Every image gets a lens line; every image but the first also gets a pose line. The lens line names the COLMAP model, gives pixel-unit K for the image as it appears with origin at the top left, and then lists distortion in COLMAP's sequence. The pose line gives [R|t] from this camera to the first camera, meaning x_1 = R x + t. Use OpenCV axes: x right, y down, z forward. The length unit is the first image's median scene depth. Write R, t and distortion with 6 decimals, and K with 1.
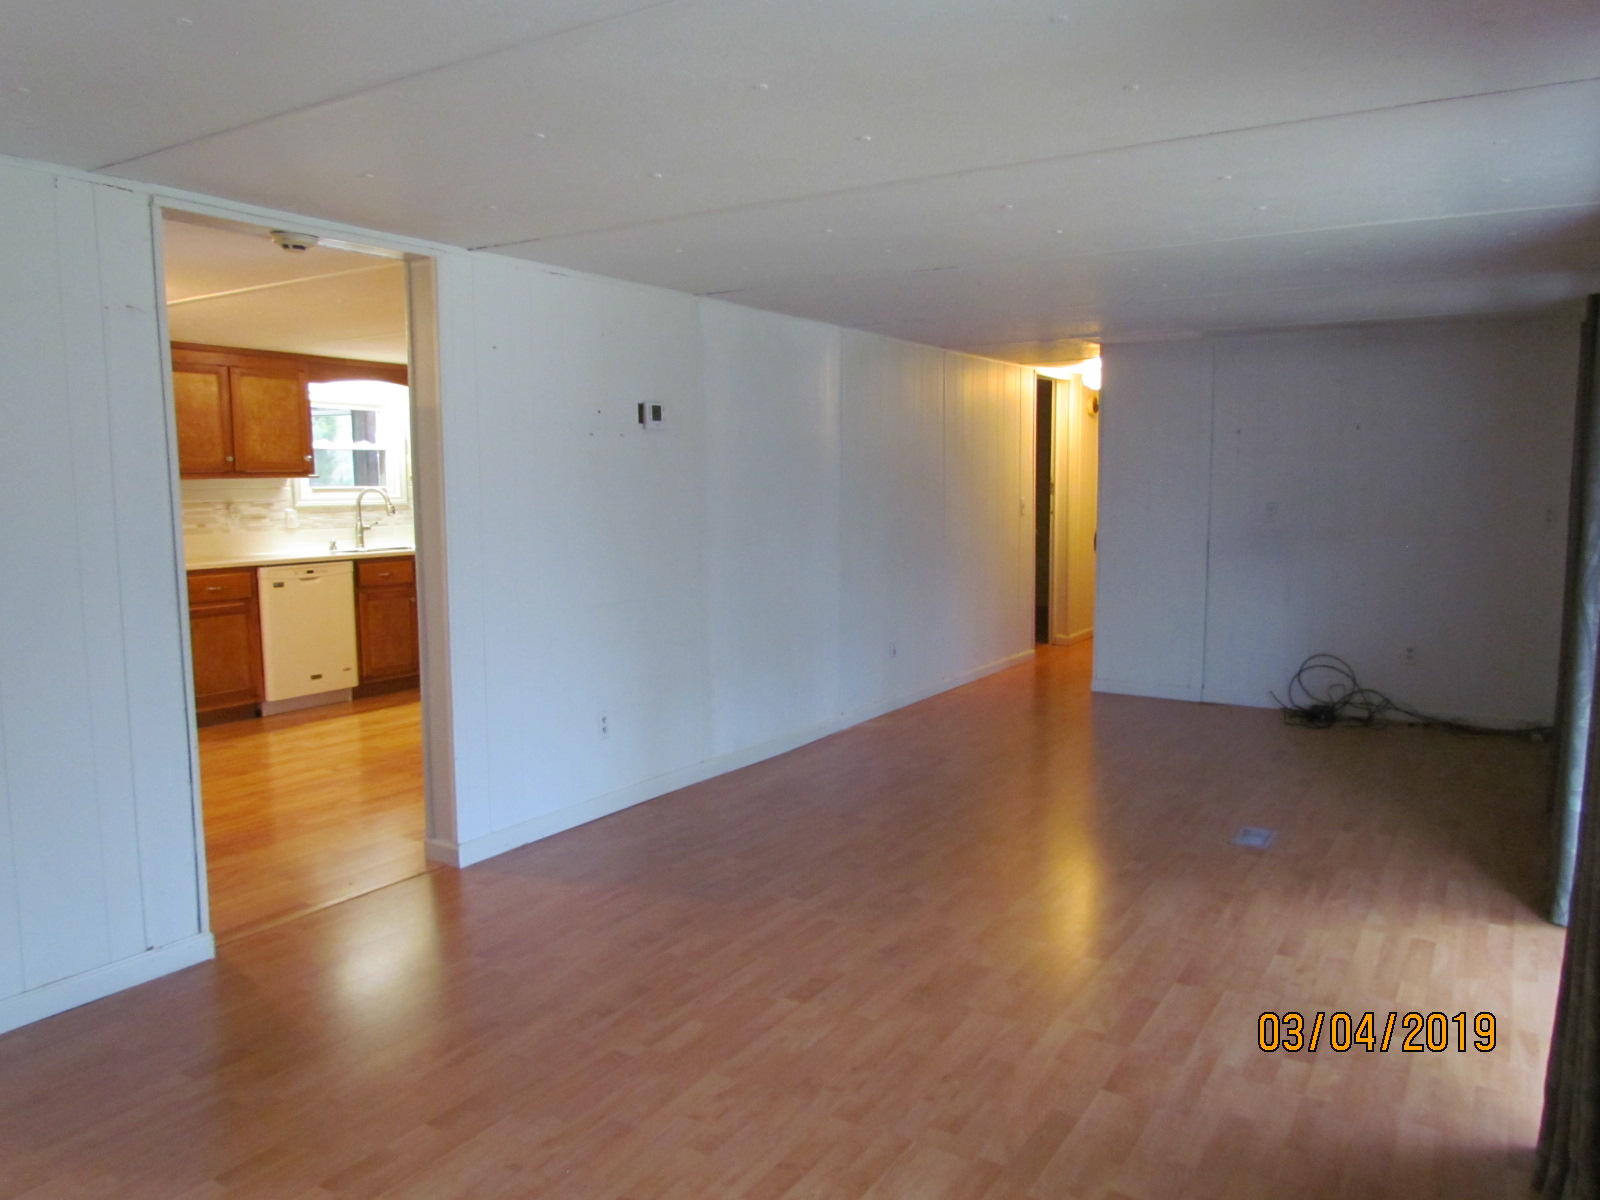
lens RADIAL K [[1151.3, 0, 805.8], [0, 1151.3, 603.7], [0, 0, 1]] dist [-0.028213, 0.011728]
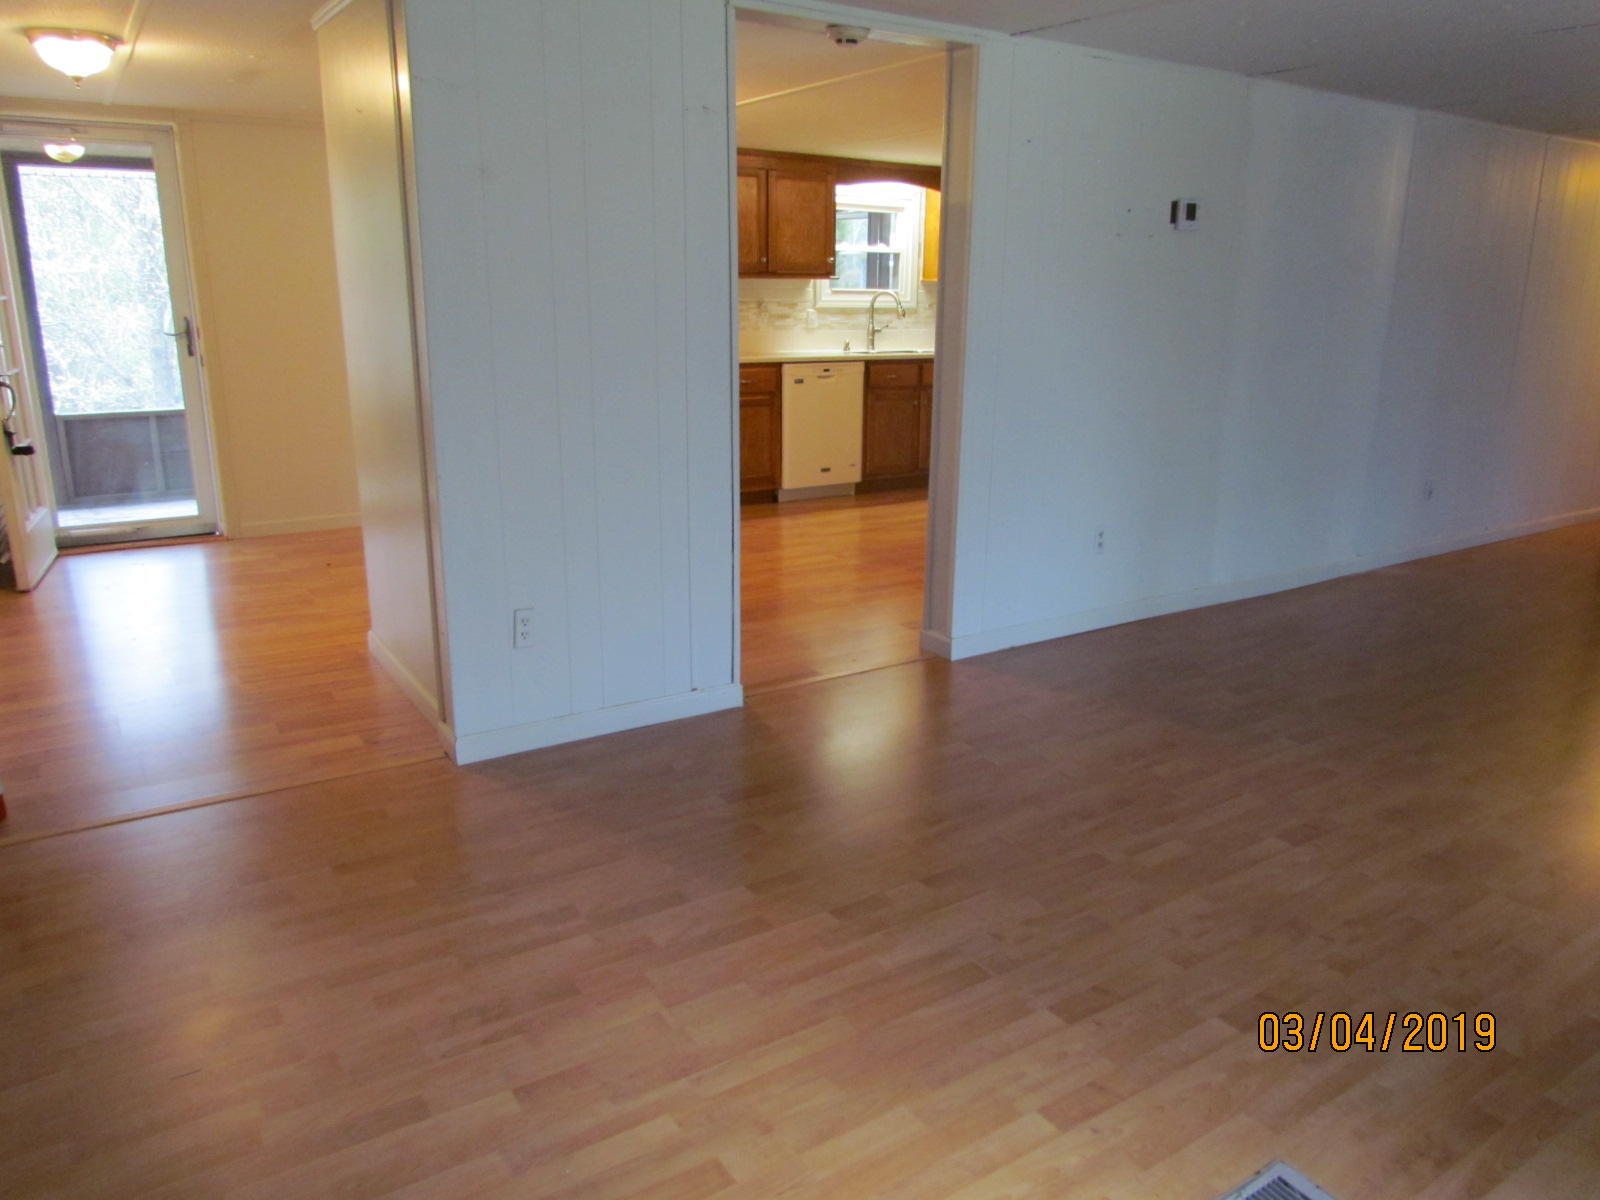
lens RADIAL K [[1147.6, 0, 800.8], [0, 1147.6, 605.8], [0, 0, 1]] dist [-0.017874, 0.001208]
pose [[0.913588, 0.124203, -0.387210, -0.021269], [-0.060302, 0.983065, 0.173052, 0.005963], [0.402146, -0.134749, 0.905606, -0.003329]]
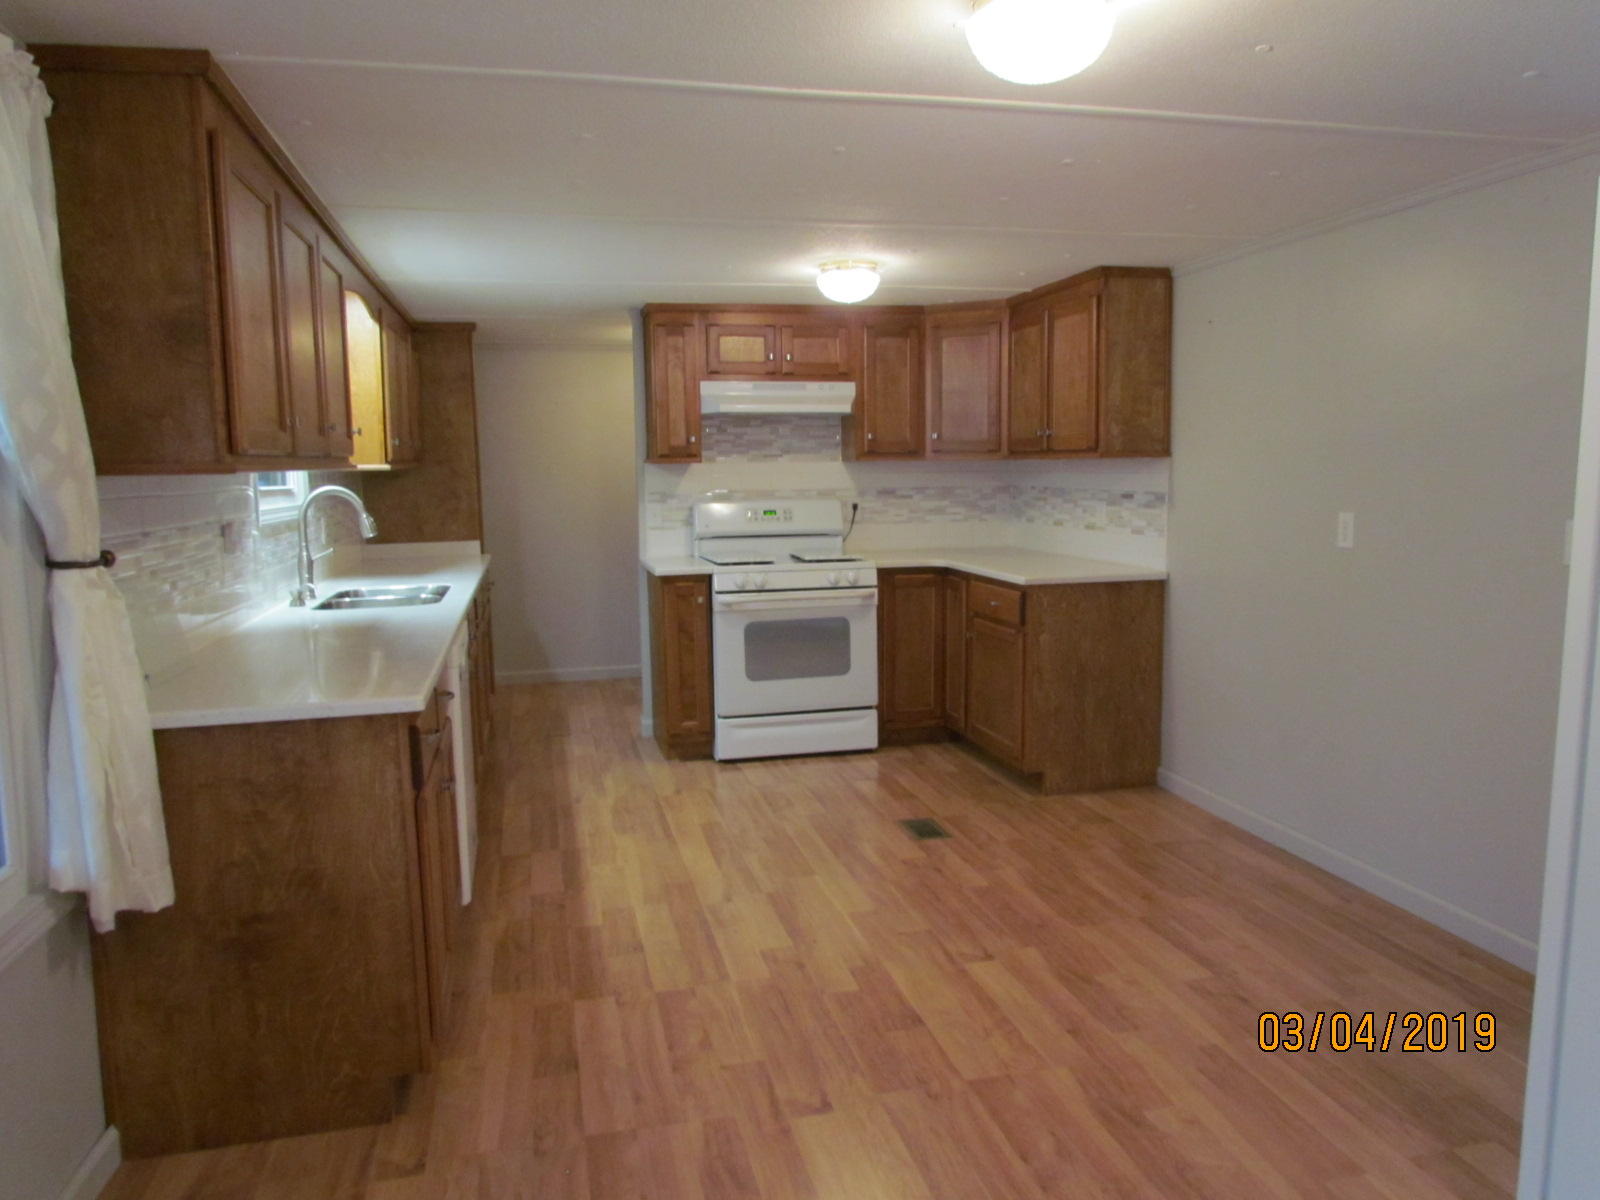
lens RADIAL K [[1151.3, 0, 805.8], [0, 1151.3, 603.7], [0, 0, 1]] dist [-0.028213, 0.011728]
pose [[0.702900, -0.089553, 0.705629, -0.952044], [0.087148, 0.995411, 0.039519, -0.073970], [-0.705930, 0.033716, 0.707478, 0.706944]]
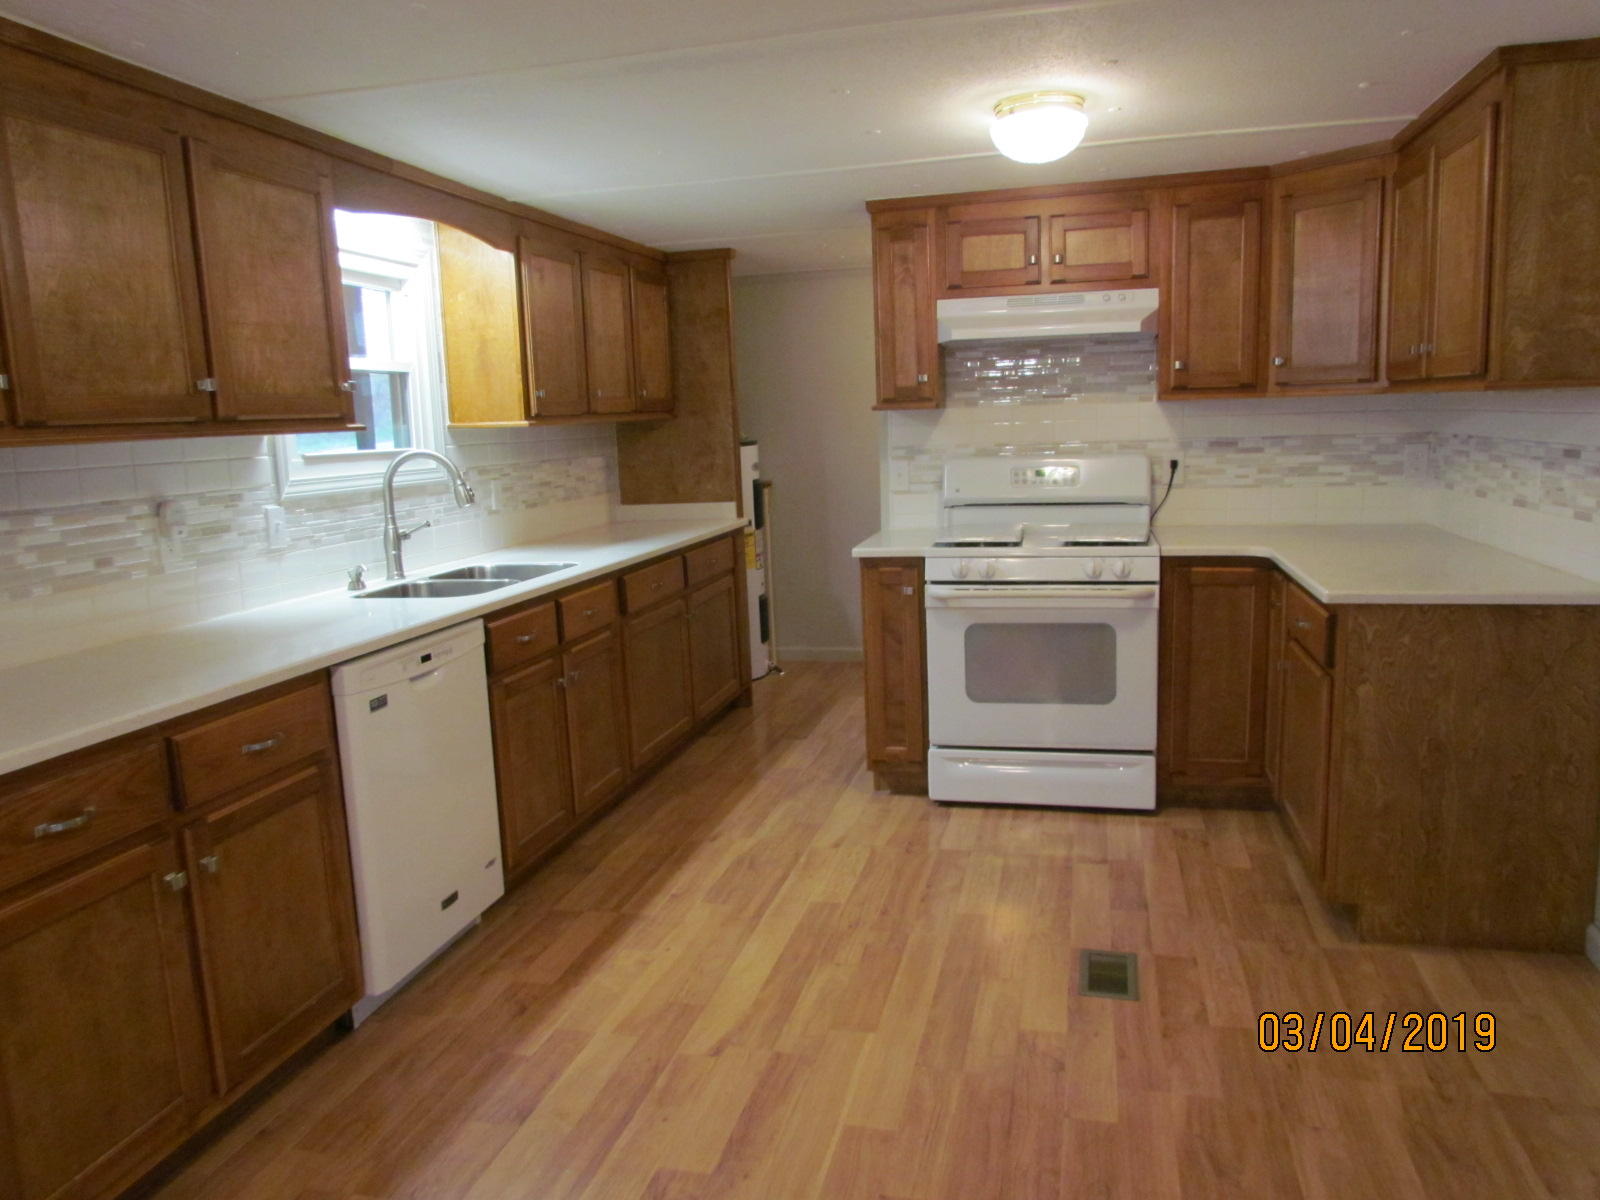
lens RADIAL K [[1152.8, 0, 796.4], [0, 1152.8, 599.0], [0, 0, 1]] dist [-0.024738, 0.003067]
pose [[0.952372, -0.076440, 0.295203, -0.585550], [0.063944, 0.996610, 0.051769, -0.084999], [-0.298159, -0.030427, 0.954031, 0.778456]]
